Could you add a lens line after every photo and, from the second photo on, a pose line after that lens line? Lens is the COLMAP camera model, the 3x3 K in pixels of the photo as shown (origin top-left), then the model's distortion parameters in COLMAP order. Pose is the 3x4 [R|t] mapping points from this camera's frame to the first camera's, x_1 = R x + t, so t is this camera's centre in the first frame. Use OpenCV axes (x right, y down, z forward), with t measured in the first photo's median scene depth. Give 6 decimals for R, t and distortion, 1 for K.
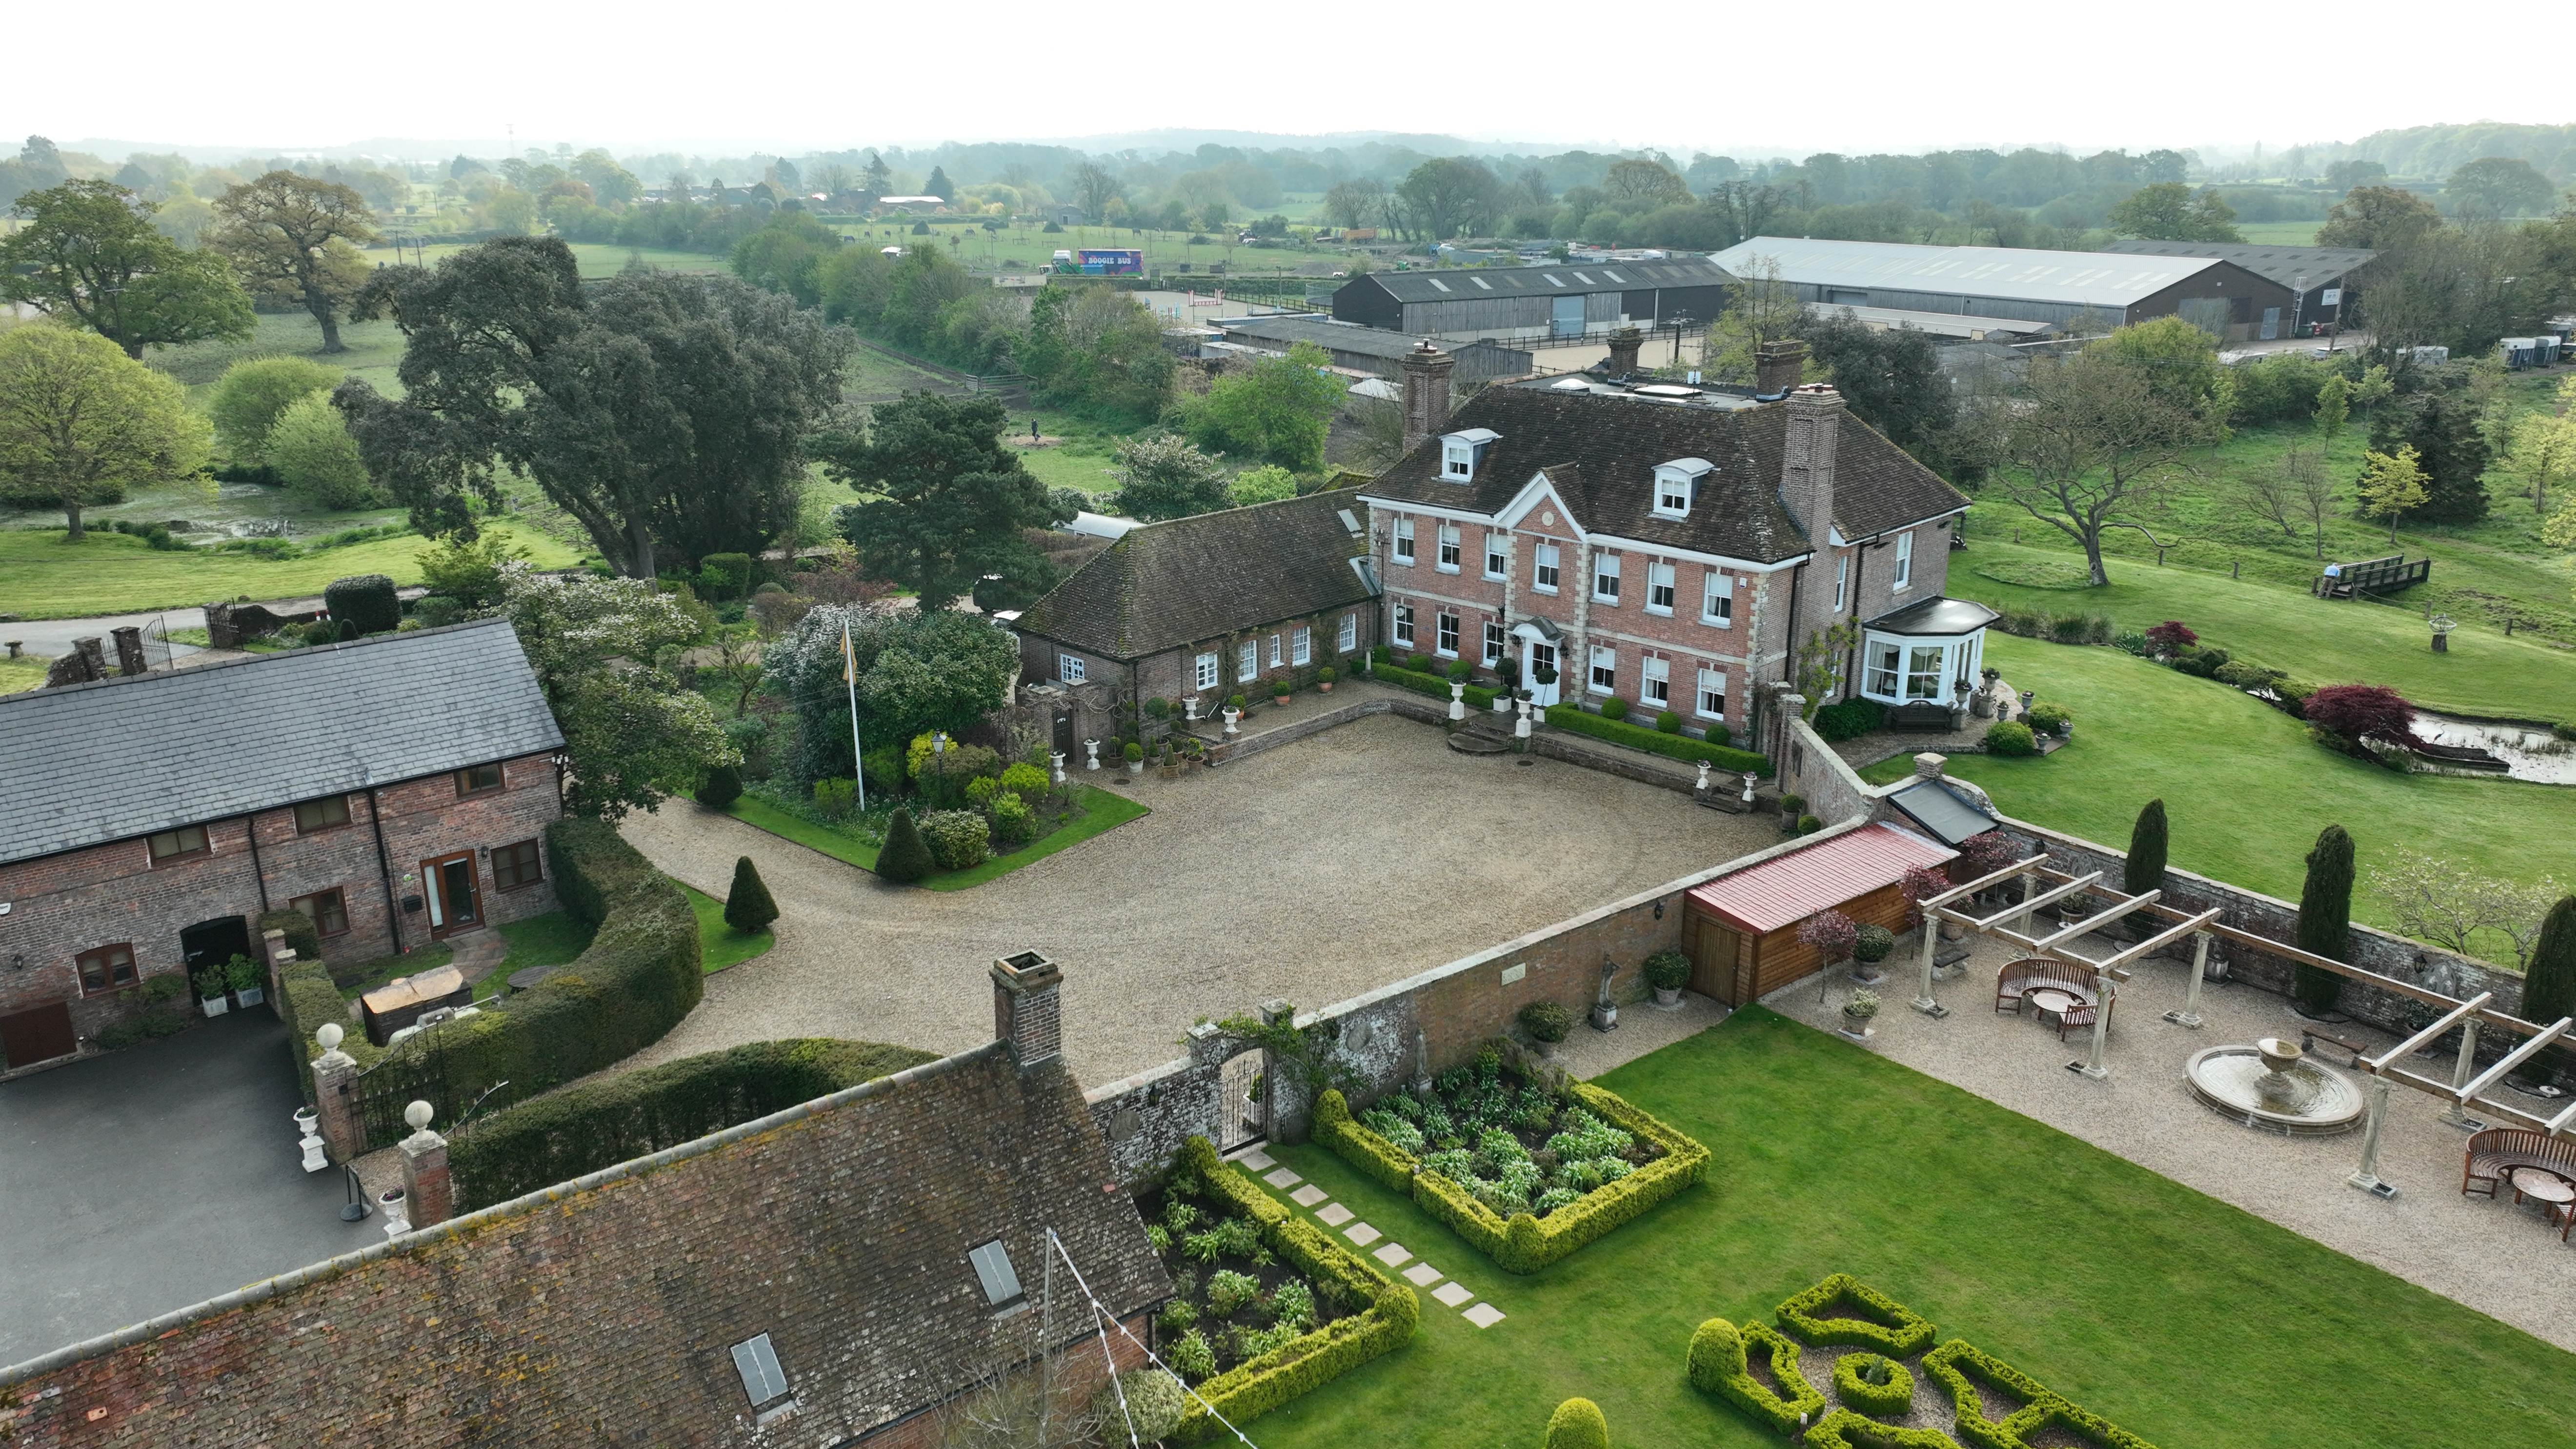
lens RADIAL K [[1787.7, 0, 1288.0], [0, 1787.7, 724.5], [0, 0, 1]] dist [0.005045, 0.002058]
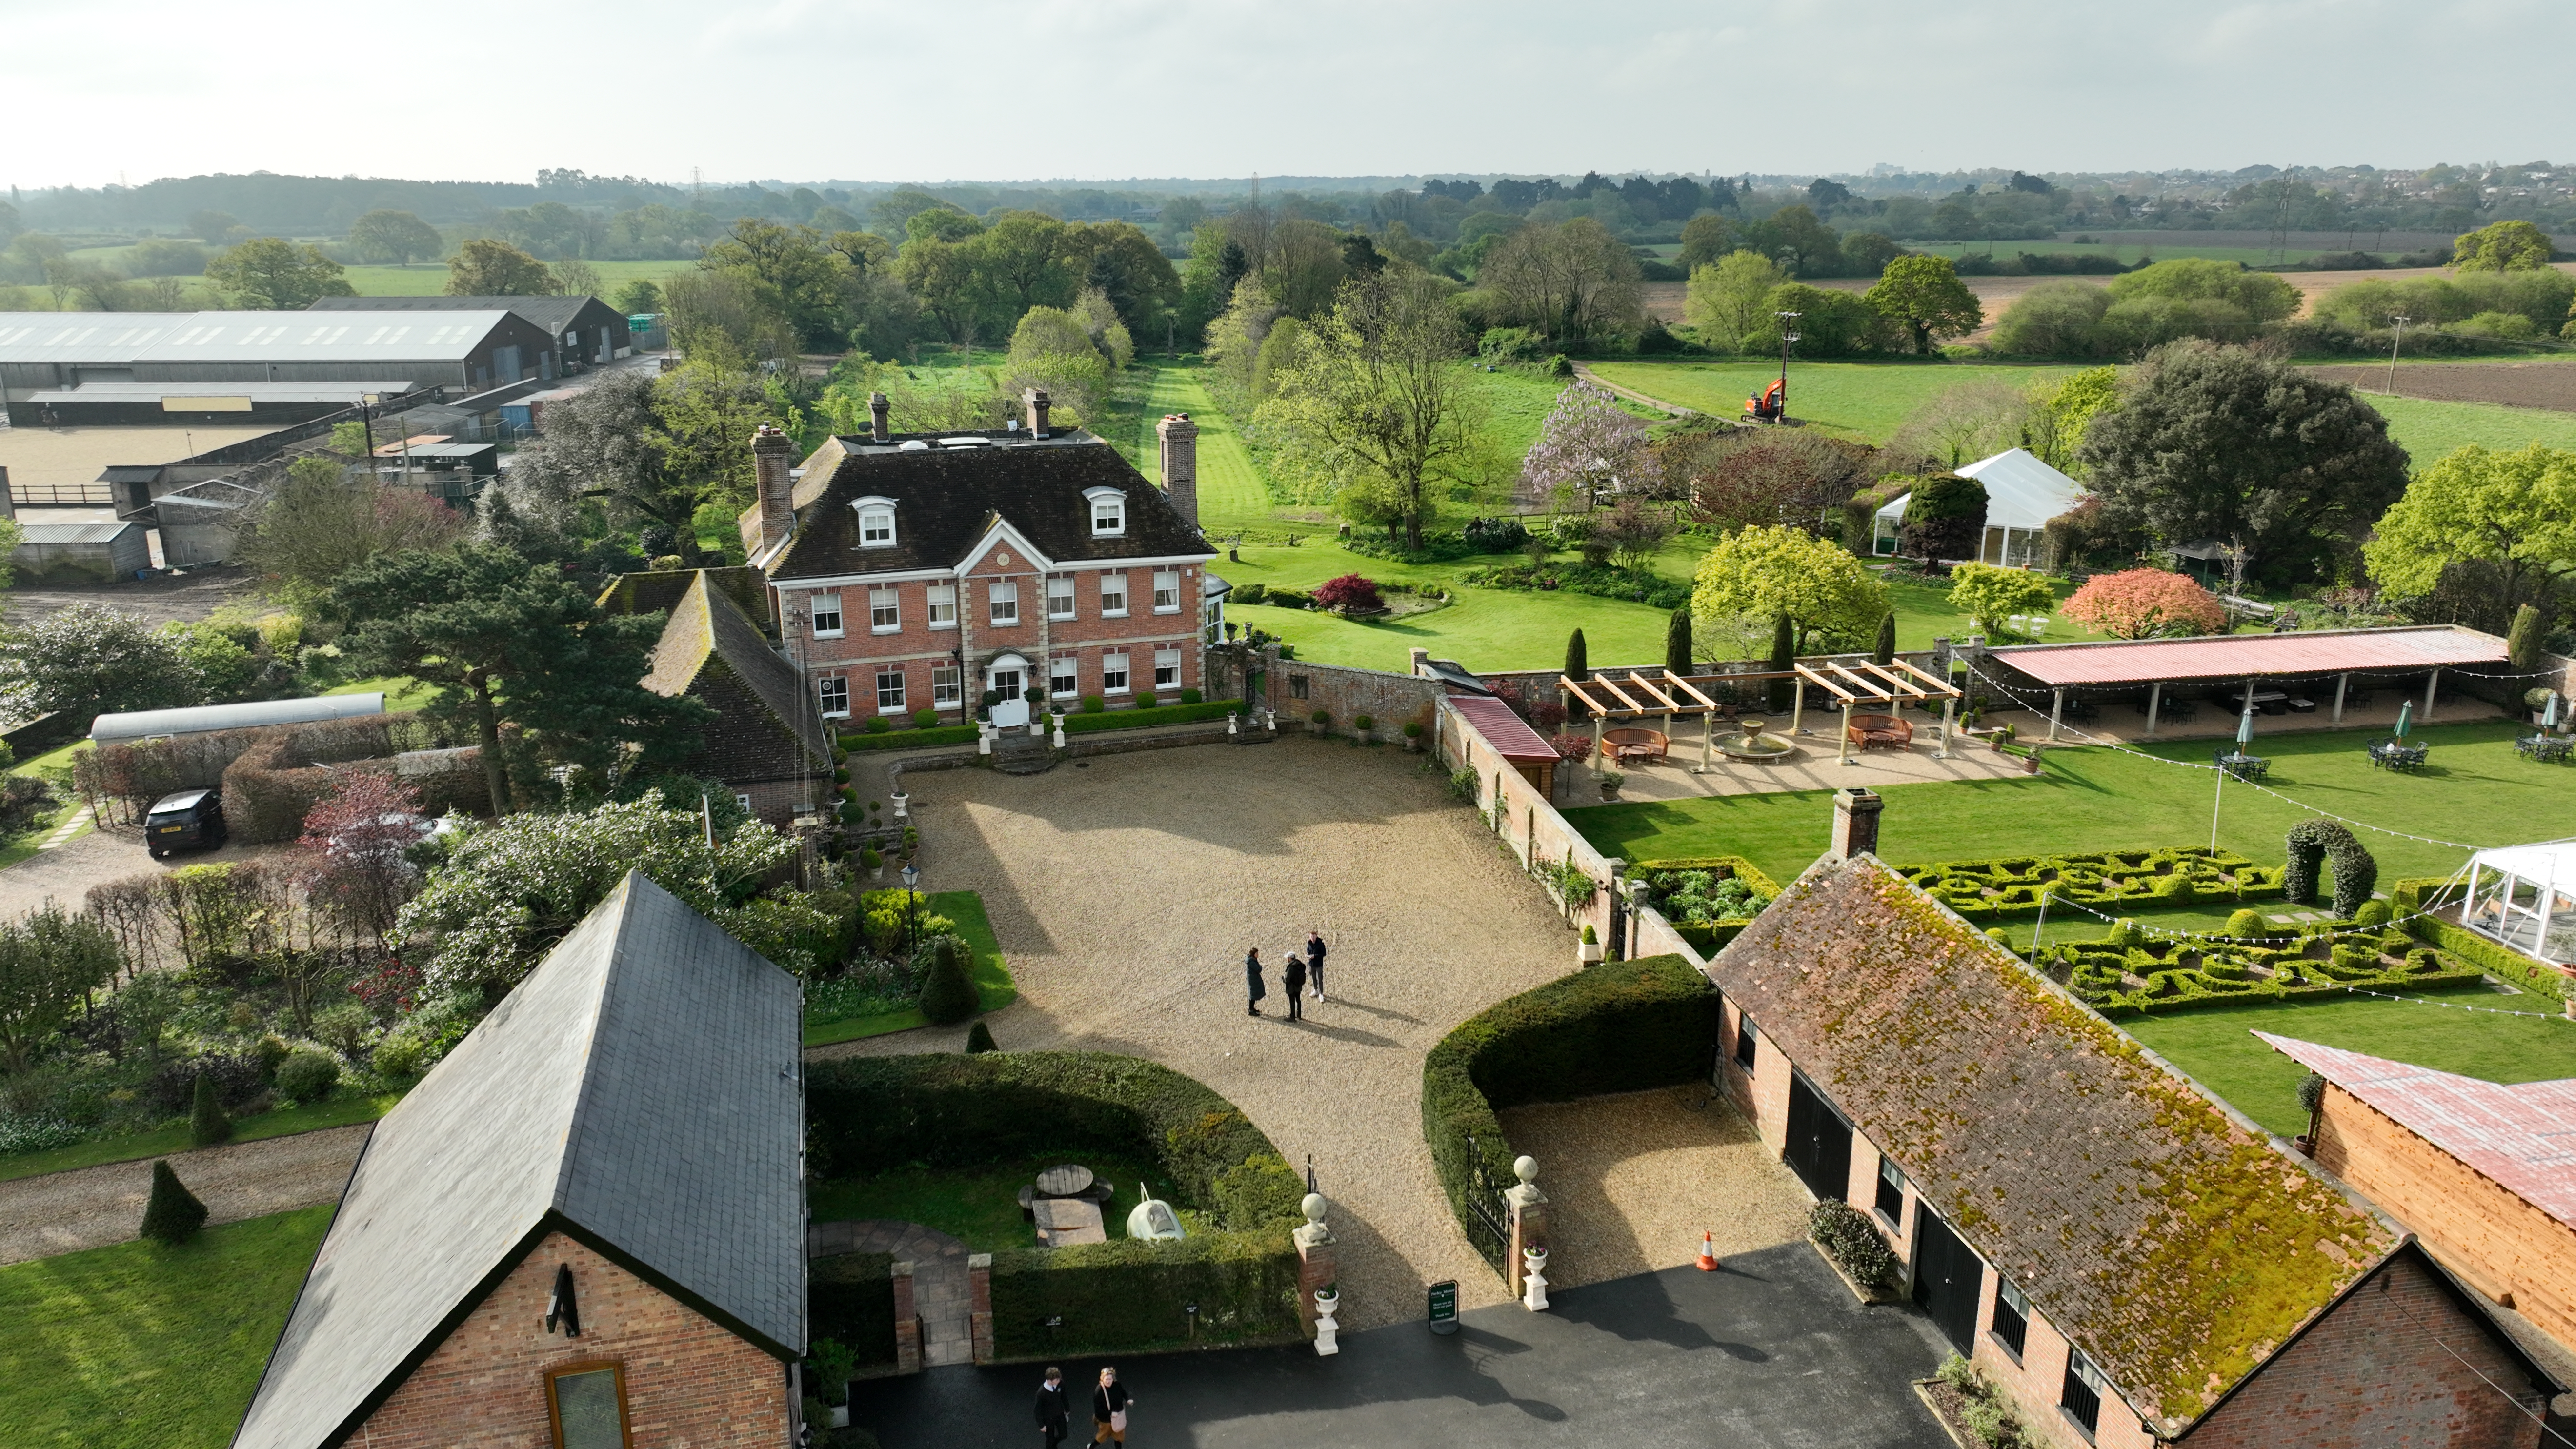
lens RADIAL K [[1787.7, 0, 1288.0], [0, 1787.7, 724.5], [0, 0, 1]] dist [0.005045, 0.002058]
pose [[0.476784, -0.248742, 0.843092, -0.736450], [0.269621, 0.954277, 0.129071, -0.111347], [-0.836649, 0.165777, 0.522050, 0.273497]]
